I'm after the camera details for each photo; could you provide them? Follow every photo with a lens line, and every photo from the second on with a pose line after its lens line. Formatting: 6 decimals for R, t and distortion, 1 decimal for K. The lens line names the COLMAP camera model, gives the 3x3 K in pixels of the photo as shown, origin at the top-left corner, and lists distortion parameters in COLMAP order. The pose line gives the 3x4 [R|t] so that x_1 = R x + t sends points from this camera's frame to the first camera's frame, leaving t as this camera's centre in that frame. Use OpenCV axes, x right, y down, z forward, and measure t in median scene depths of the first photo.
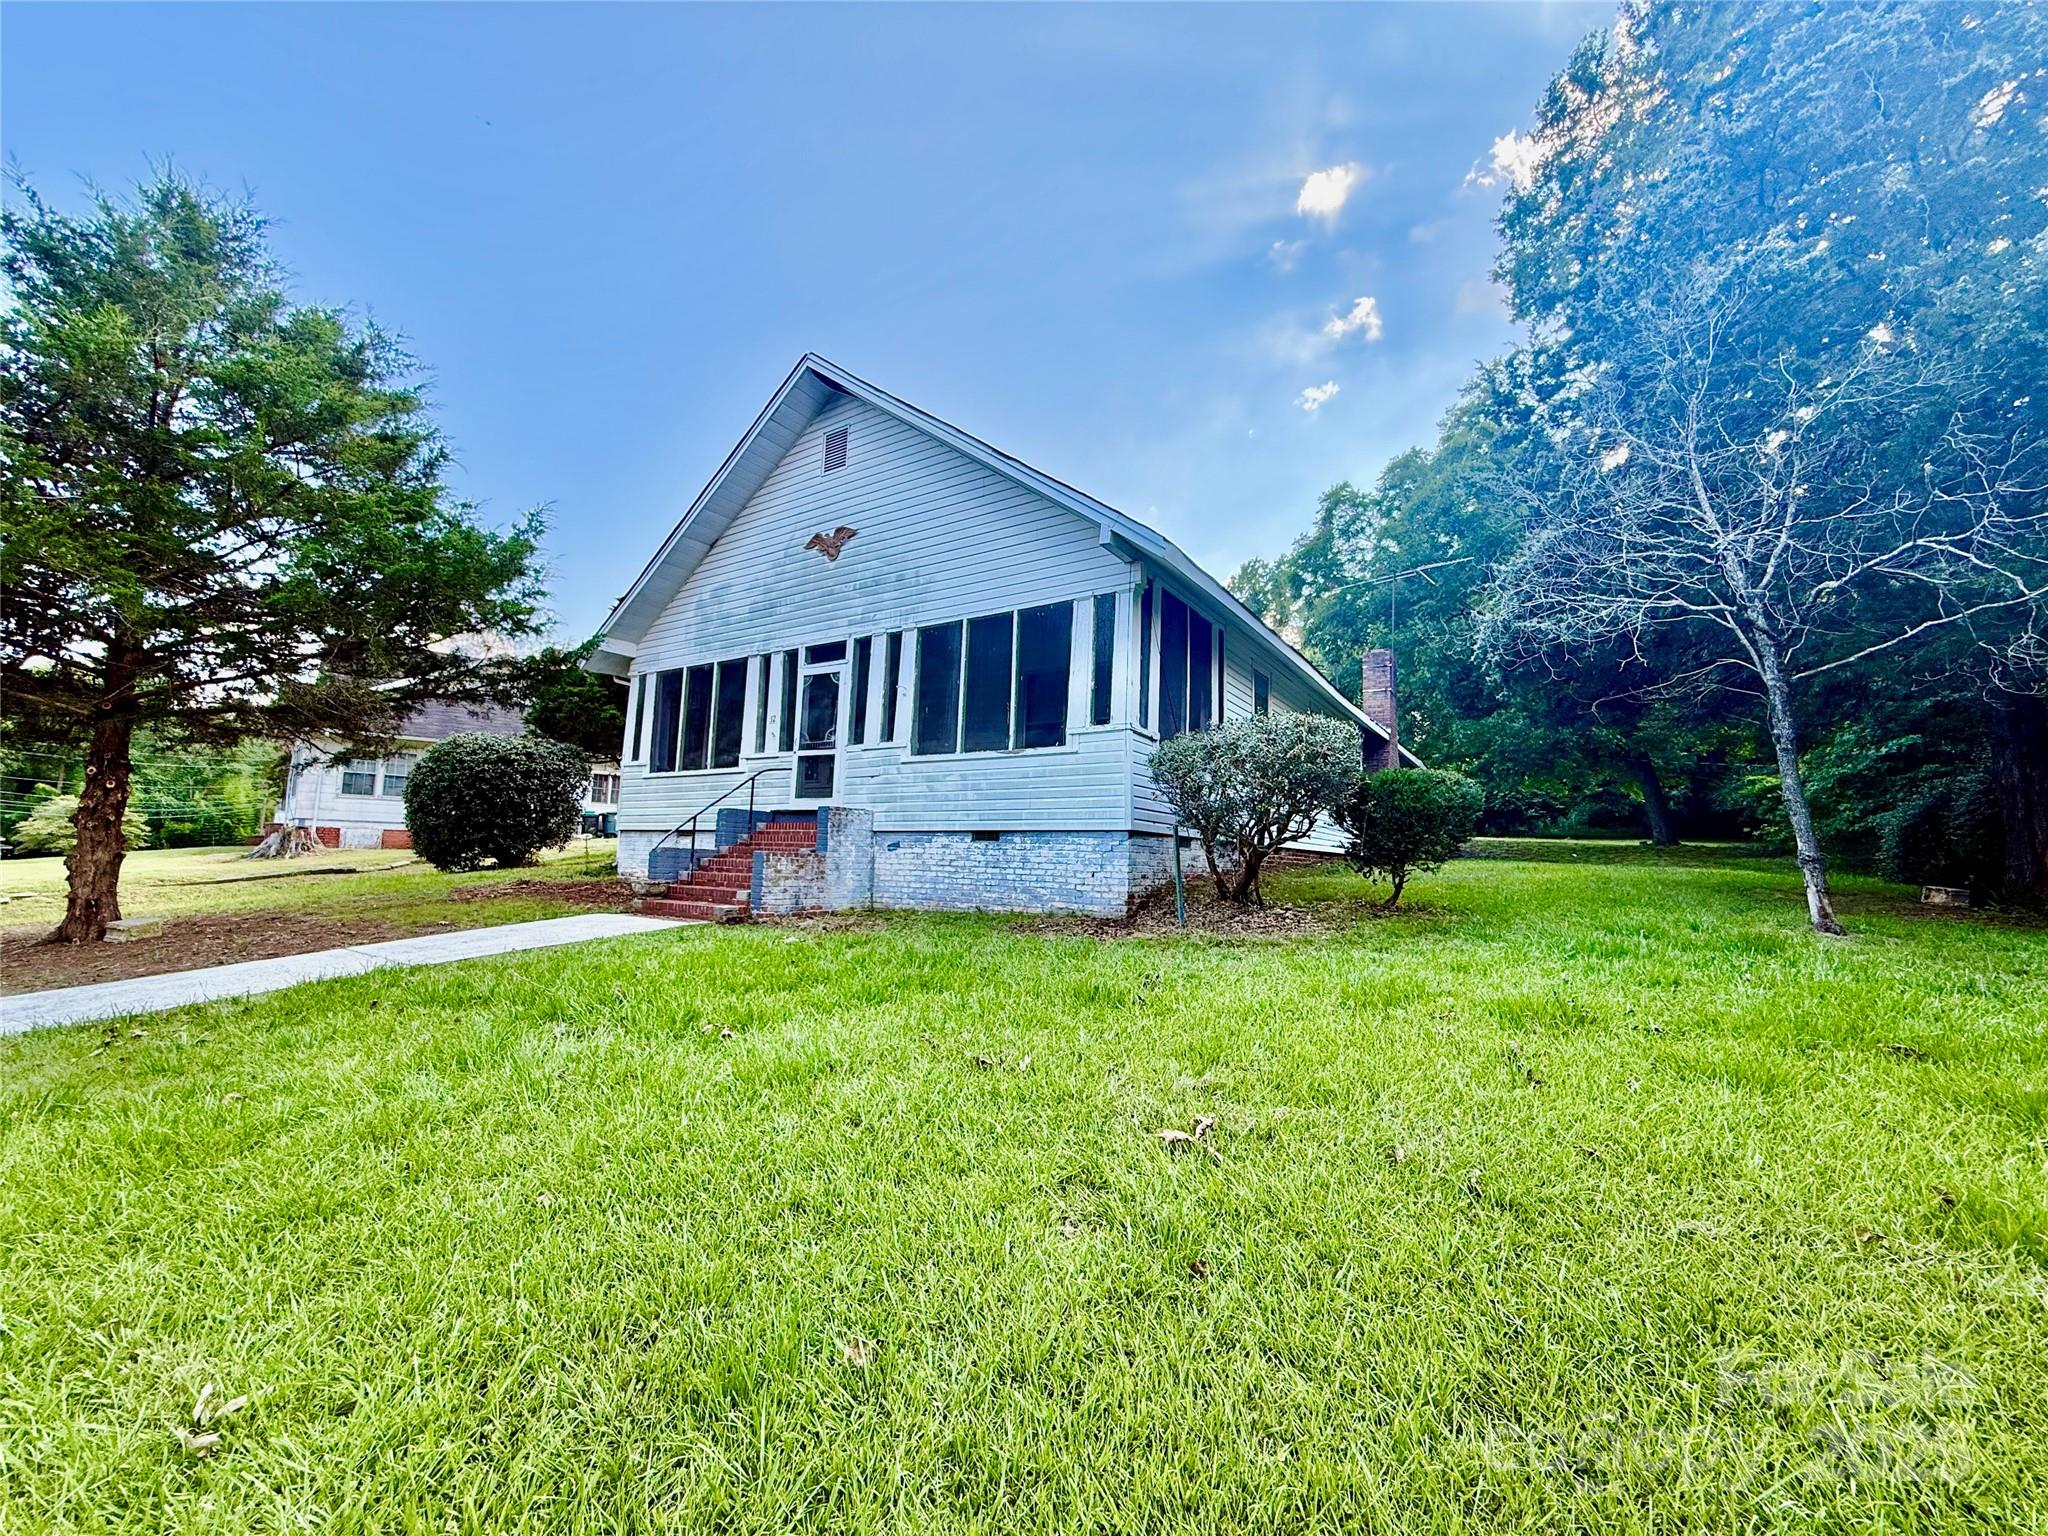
lens RADIAL K [[818.5, 0, 1024.0], [0, 818.5, 768.0], [0, 0, 1]] dist [-0.001275, -0.000030]
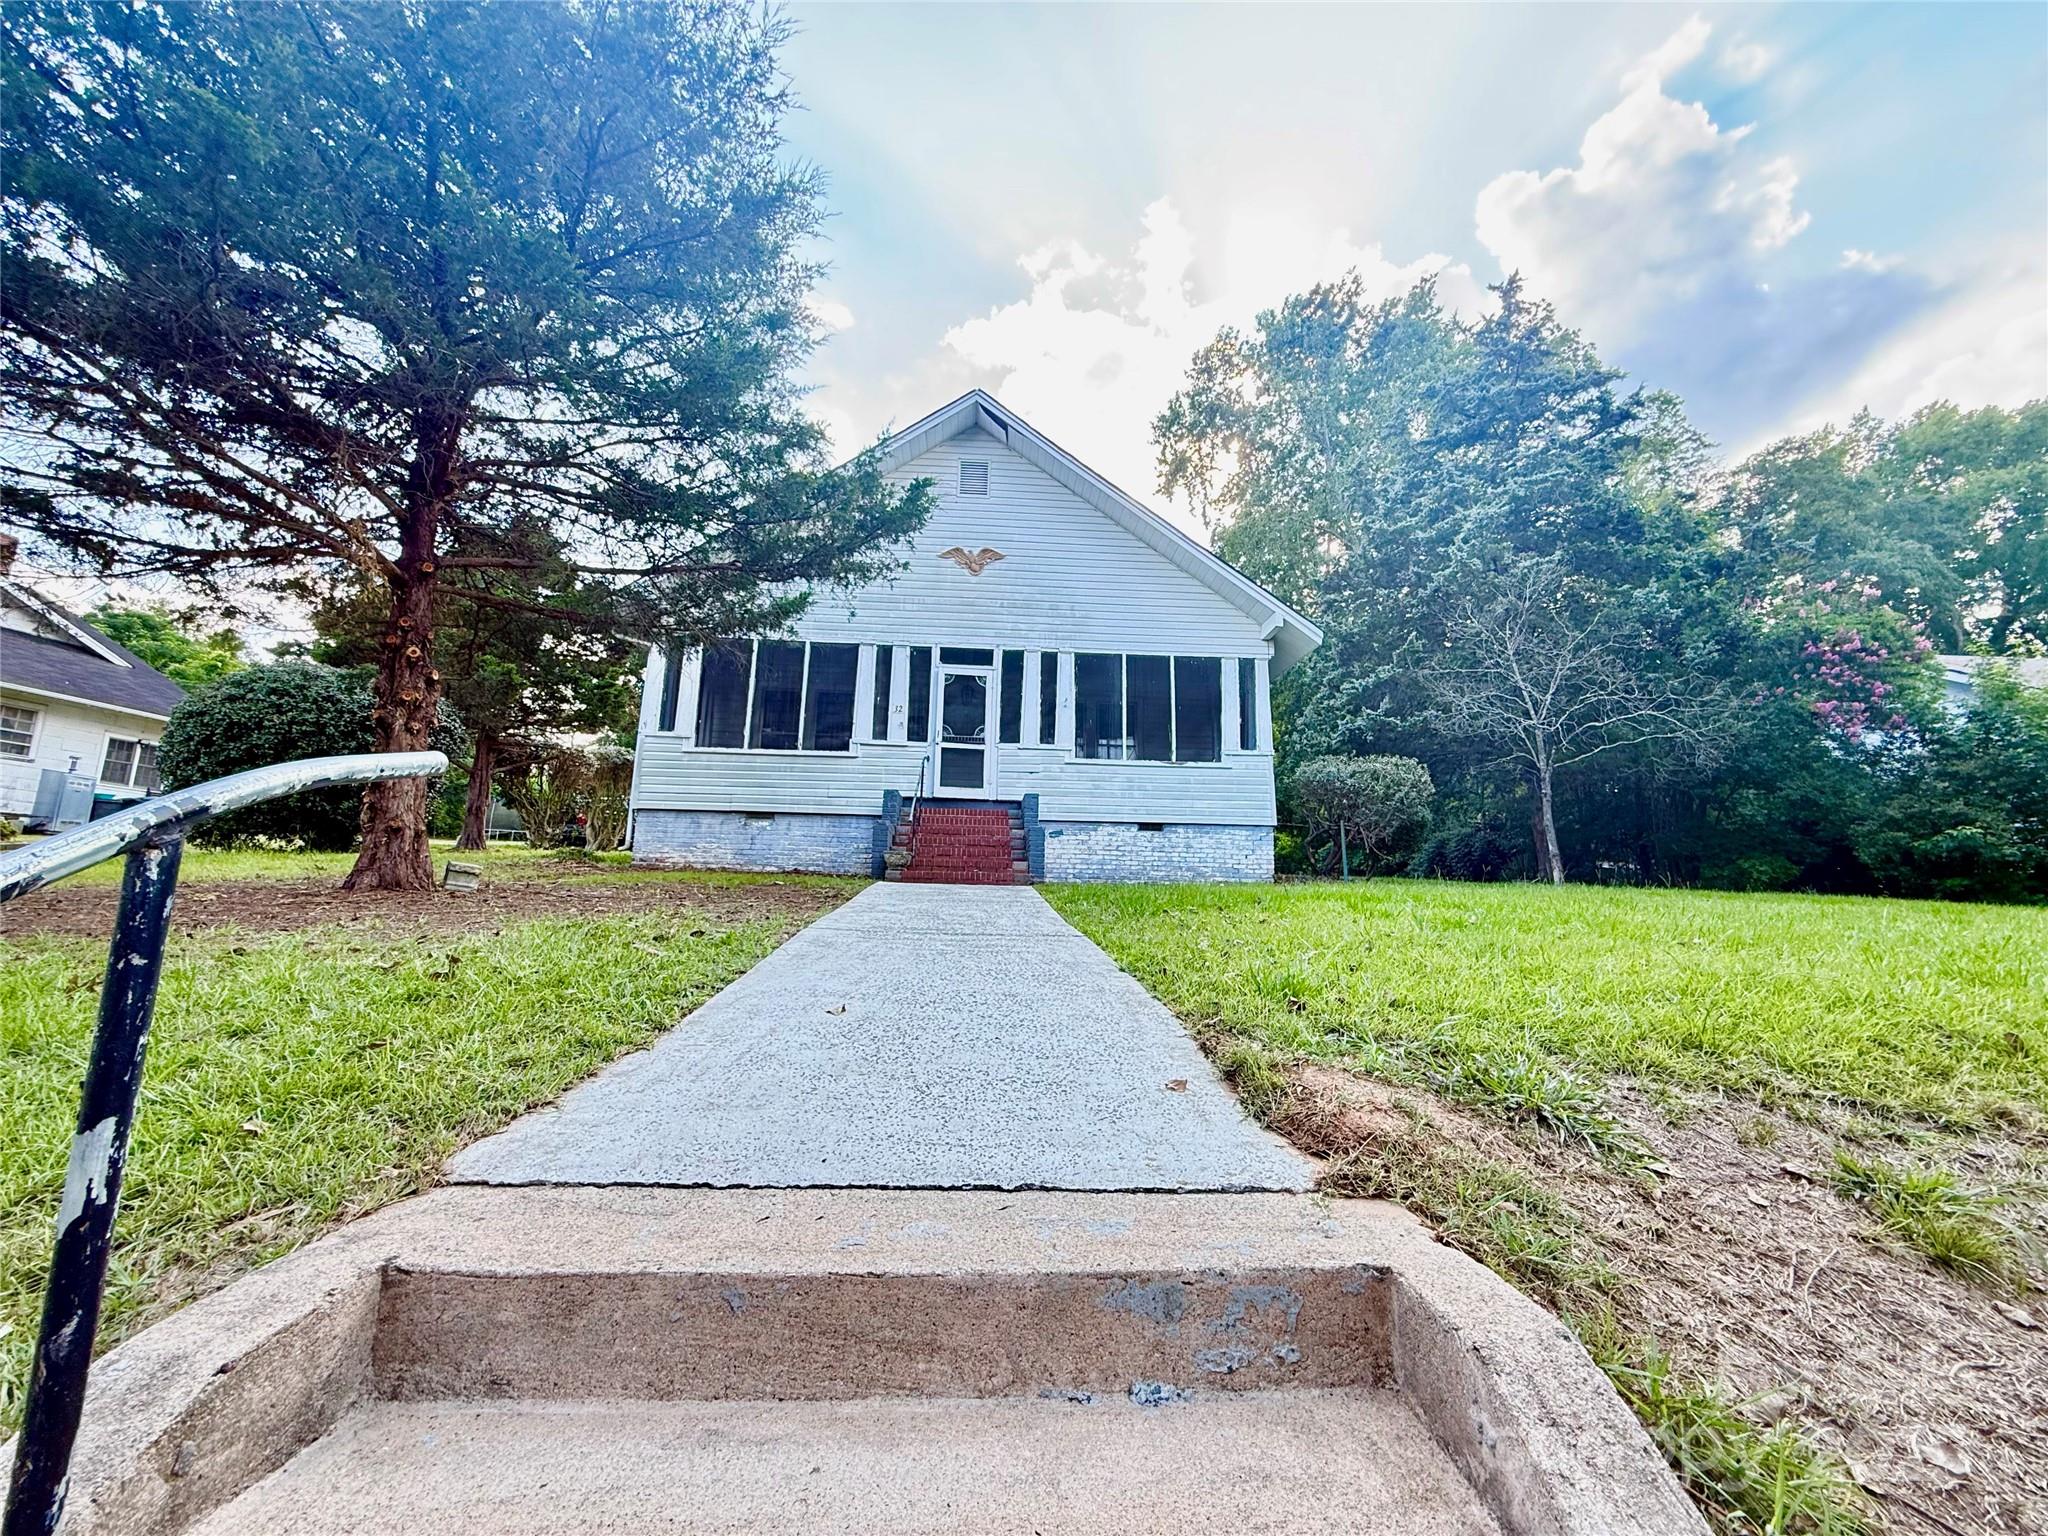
lens RADIAL K [[818.5, 0, 1024.0], [0, 818.5, 768.0], [0, 0, 1]] dist [-0.001275, -0.000030]
pose [[0.802420, 0.100504, 0.588236, -1.153783], [-0.065970, 0.994614, -0.079946, 0.127843], [-0.593102, 0.025344, 0.804728, 0.111826]]
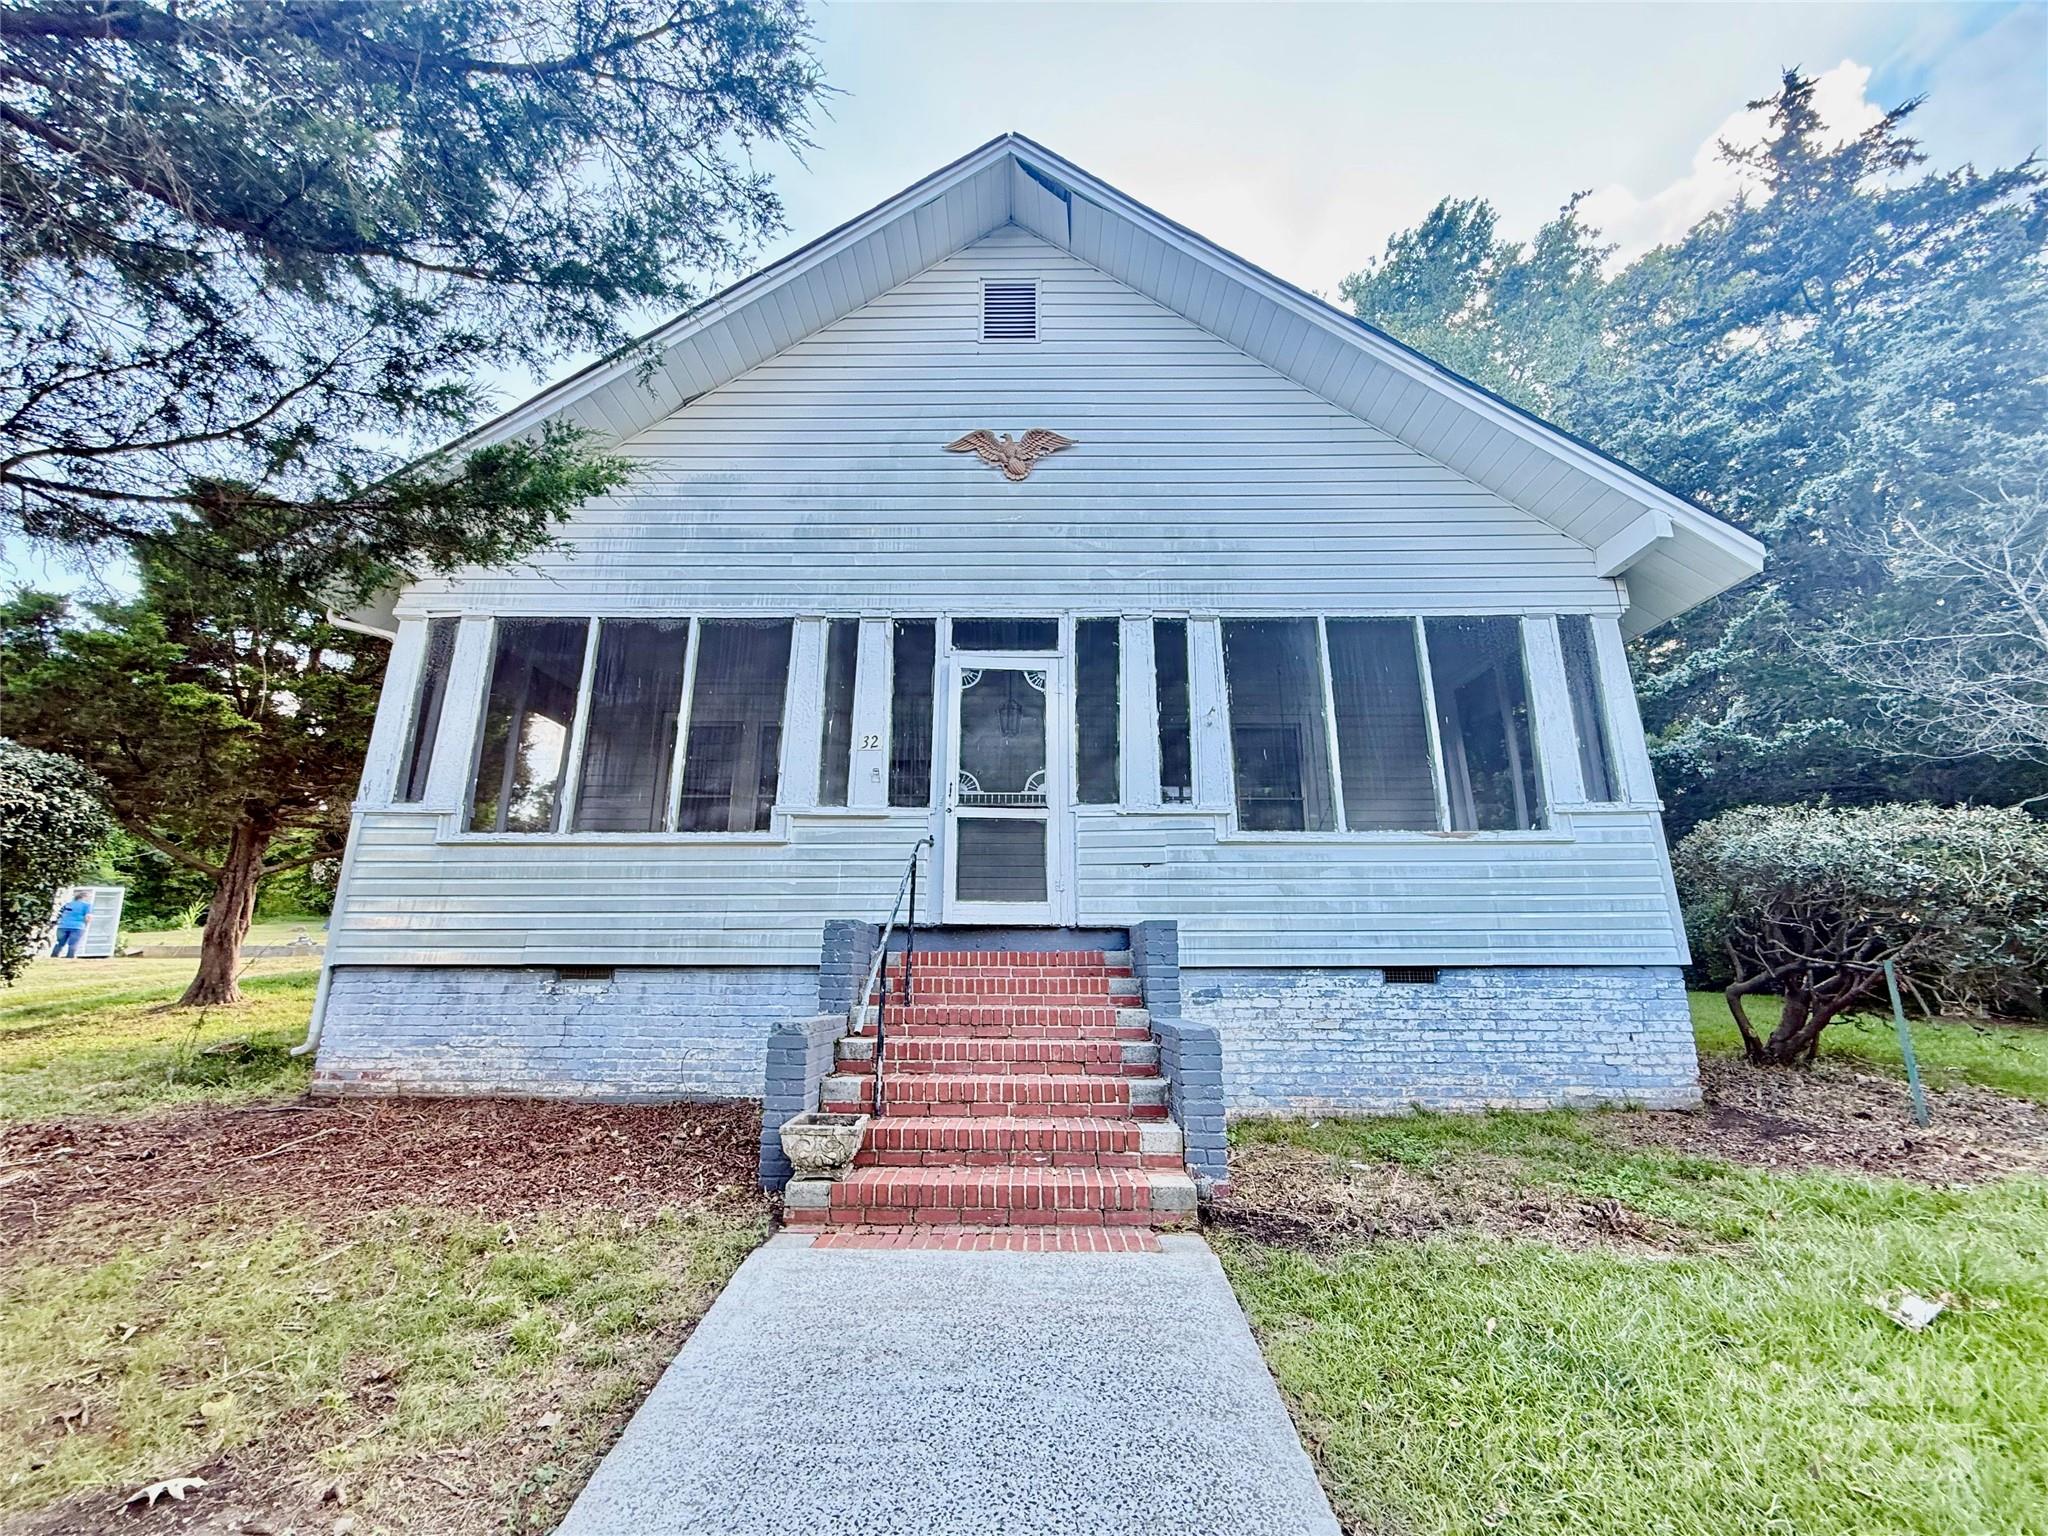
lens RADIAL K [[818.5, 0, 1024.0], [0, 818.5, 768.0], [0, 0, 1]] dist [-0.001275, -0.000030]
pose [[0.843469, 0.108807, 0.526043, -0.729030], [-0.040375, 0.989342, -0.139898, 0.035211], [-0.535659, 0.096760, 0.838873, 0.770814]]
